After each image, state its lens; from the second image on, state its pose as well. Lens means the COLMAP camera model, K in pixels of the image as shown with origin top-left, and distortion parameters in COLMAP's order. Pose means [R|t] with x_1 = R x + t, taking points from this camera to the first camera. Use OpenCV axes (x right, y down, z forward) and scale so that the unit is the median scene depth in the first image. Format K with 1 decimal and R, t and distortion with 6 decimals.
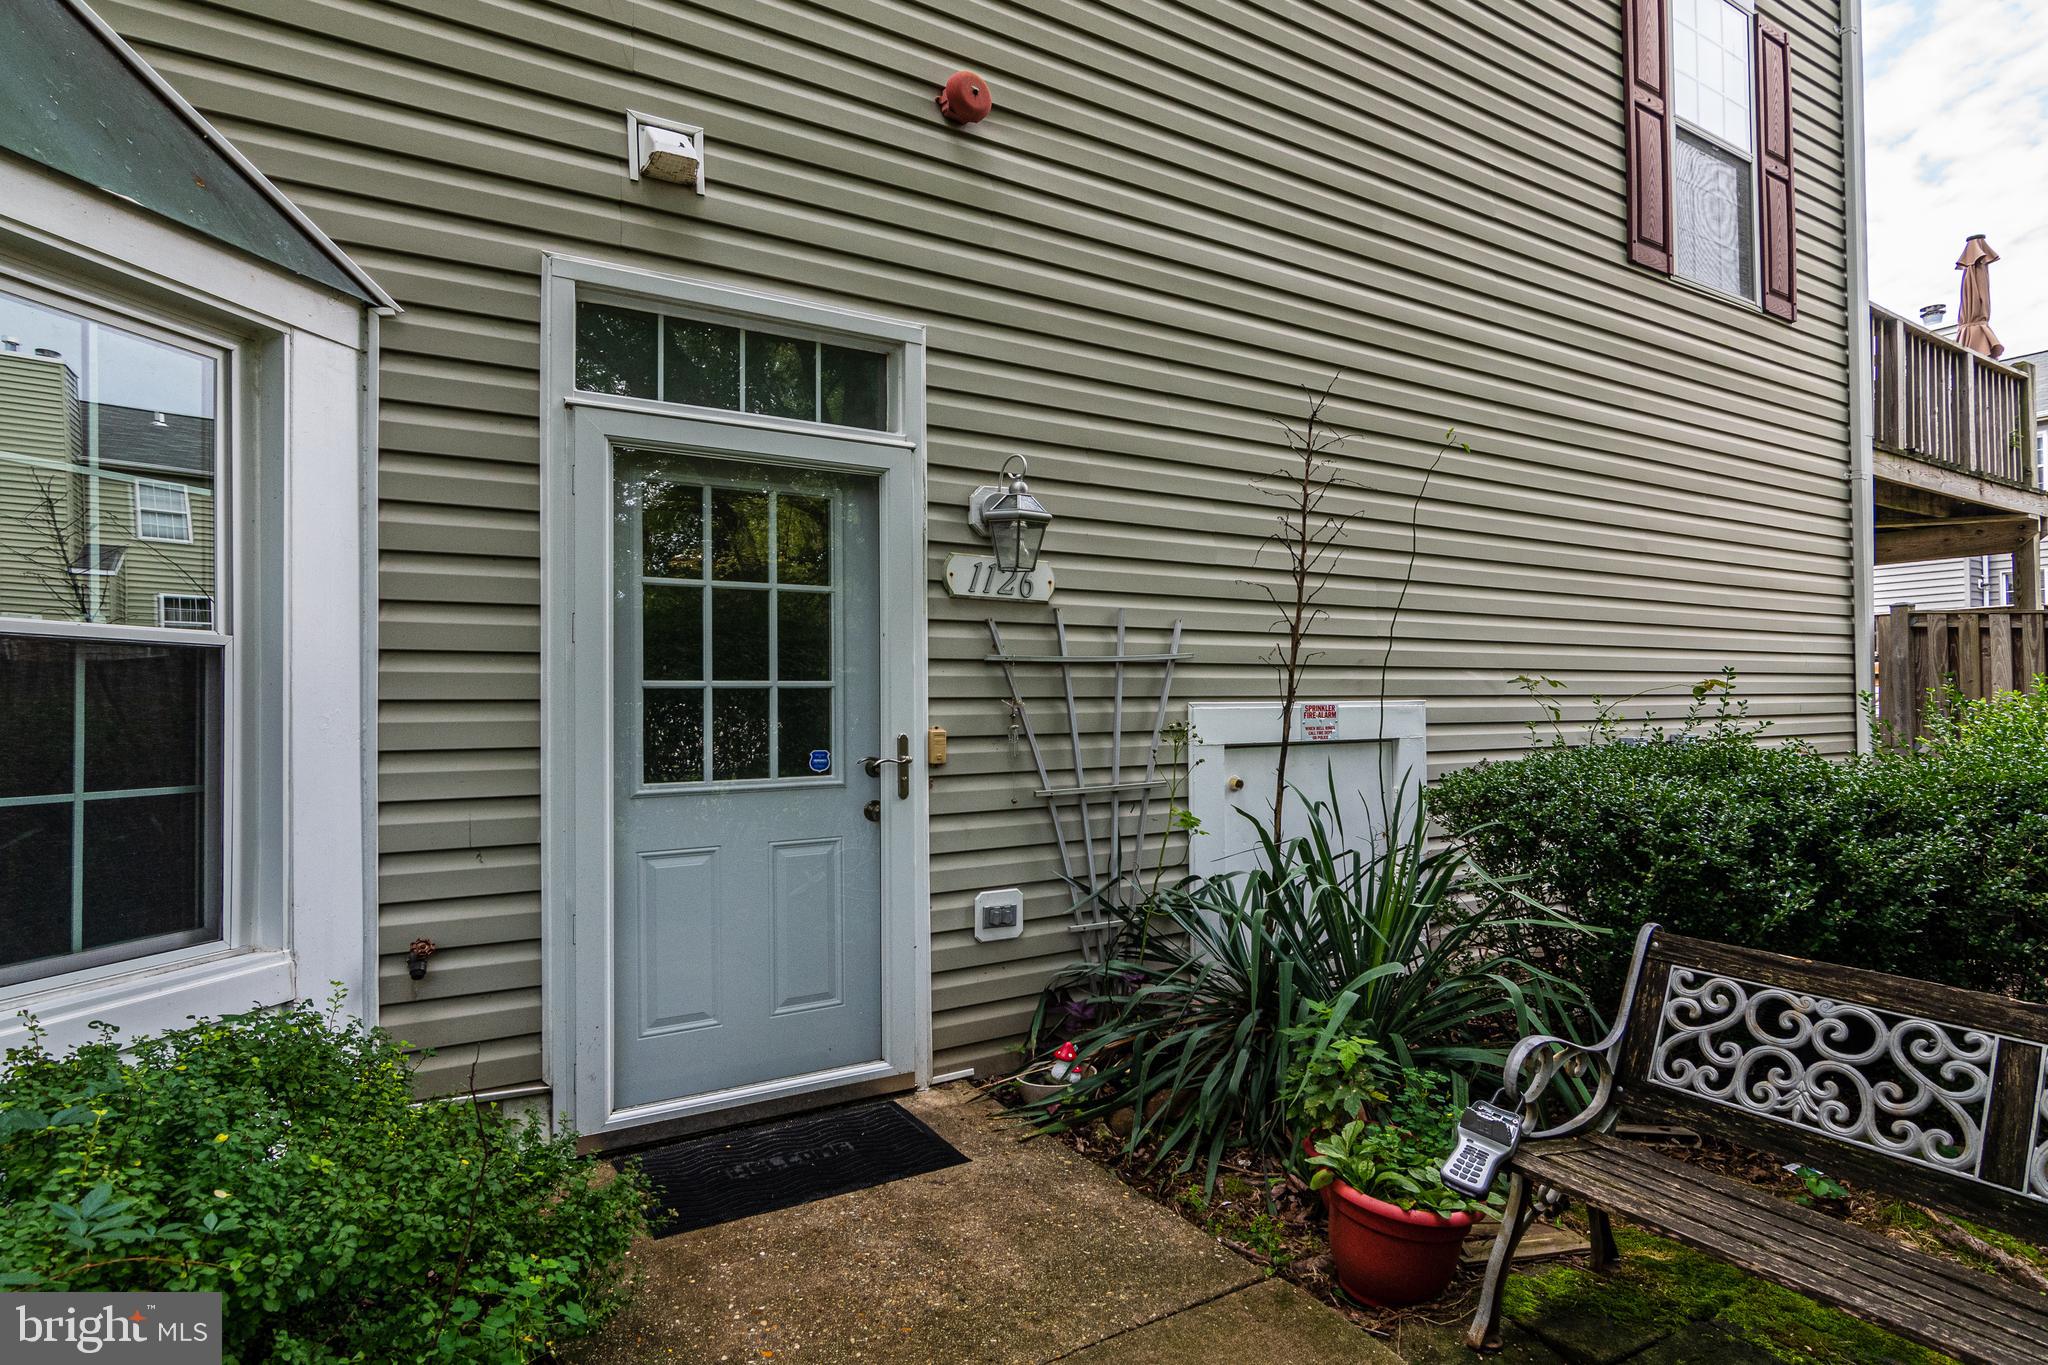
lens RADIAL K [[986.8, 0, 949.3], [0, 986.8, 684.9], [0, 0, 1]] dist [0.002171, -0.000285]
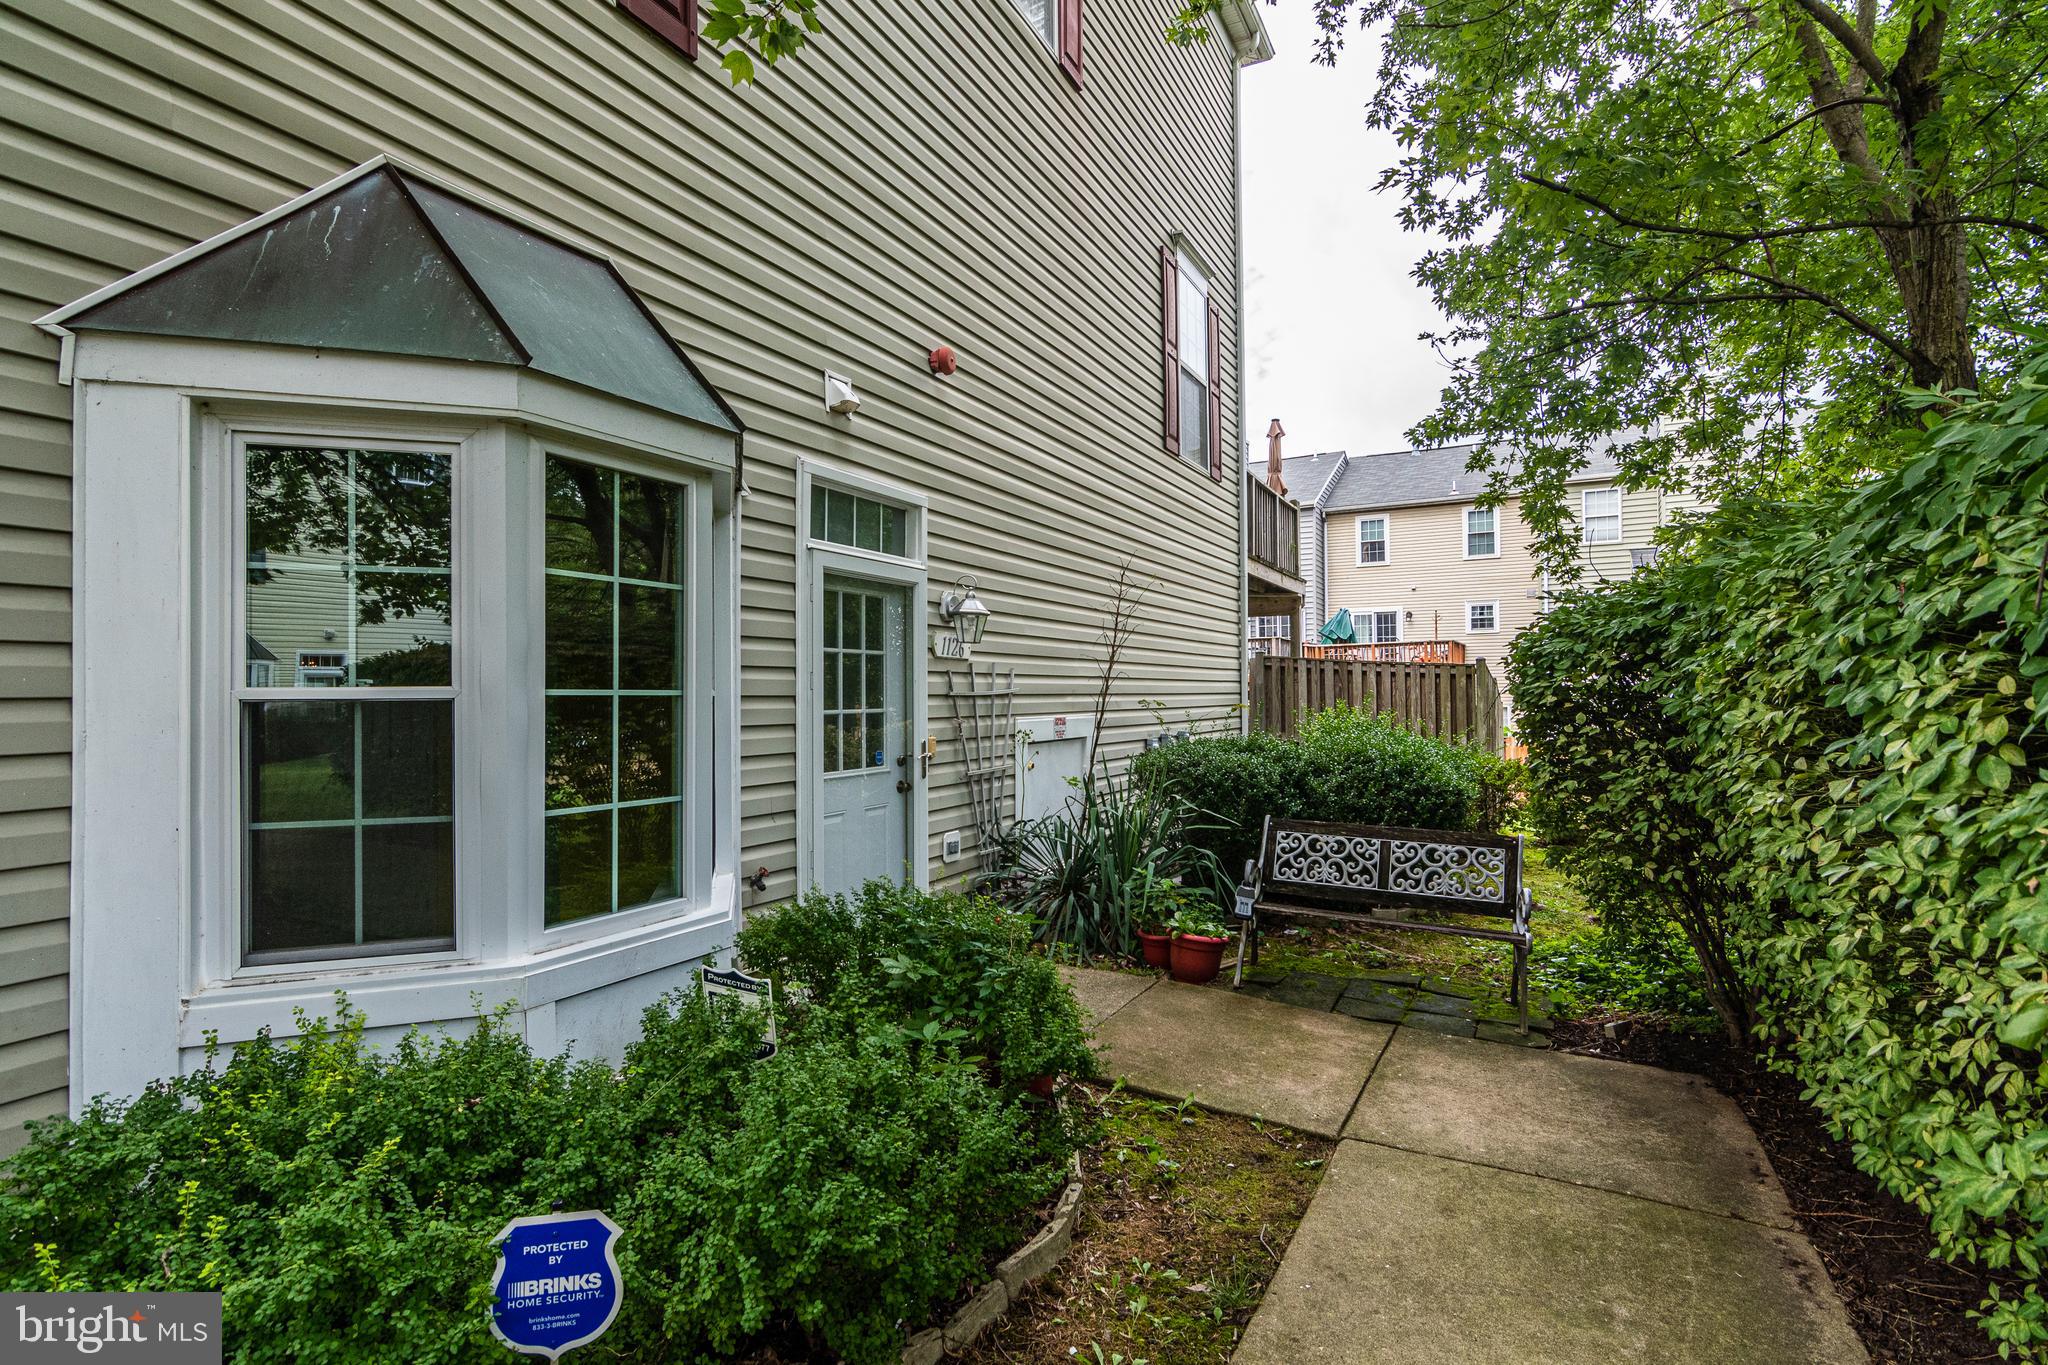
lens RADIAL K [[980.5, 0, 990.6], [0, 980.5, 674.6], [0, 0, 1]] dist [0.005516, -0.010051]
pose [[0.848760, 0.015589, 0.528549, -0.855008], [-0.010960, 0.999869, -0.011891, -0.044412], [-0.528665, 0.004300, 0.848820, -0.494269]]
